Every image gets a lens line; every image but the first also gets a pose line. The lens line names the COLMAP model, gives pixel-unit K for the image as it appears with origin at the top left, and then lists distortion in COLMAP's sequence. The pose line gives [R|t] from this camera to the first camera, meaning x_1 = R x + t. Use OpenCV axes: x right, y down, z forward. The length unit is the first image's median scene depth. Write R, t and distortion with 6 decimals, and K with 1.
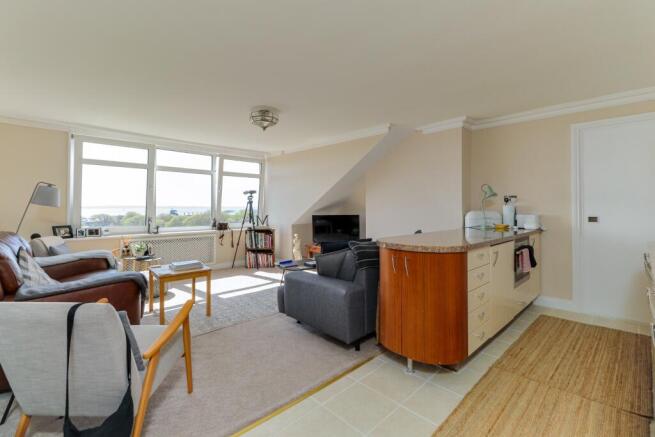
lens RADIAL K [[296.1, 0, 326.5], [0, 296.1, 197.1], [0, 0, 1]] dist [0.001075, -0.000036]
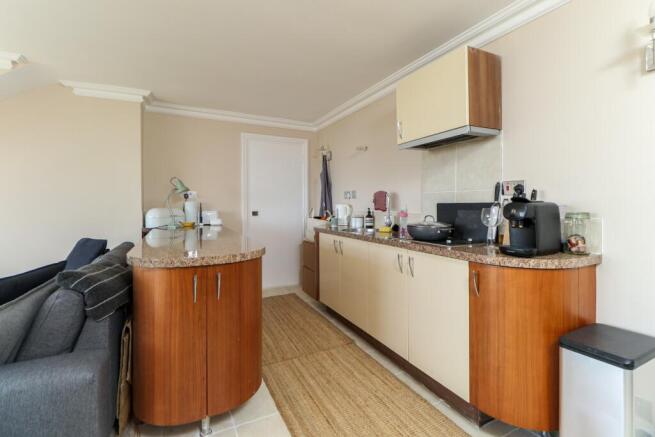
lens RADIAL K [[299.6, 0, 328.6], [0, 299.6, 204.3], [0, 0, 1]] dist [0.001553, 0.000009]
pose [[0.301128, 0.000388, 0.953584, -0.189939], [-0.033179, 0.999399, 0.010071, 0.013112], [-0.953006, -0.034672, 0.300960, 0.313448]]
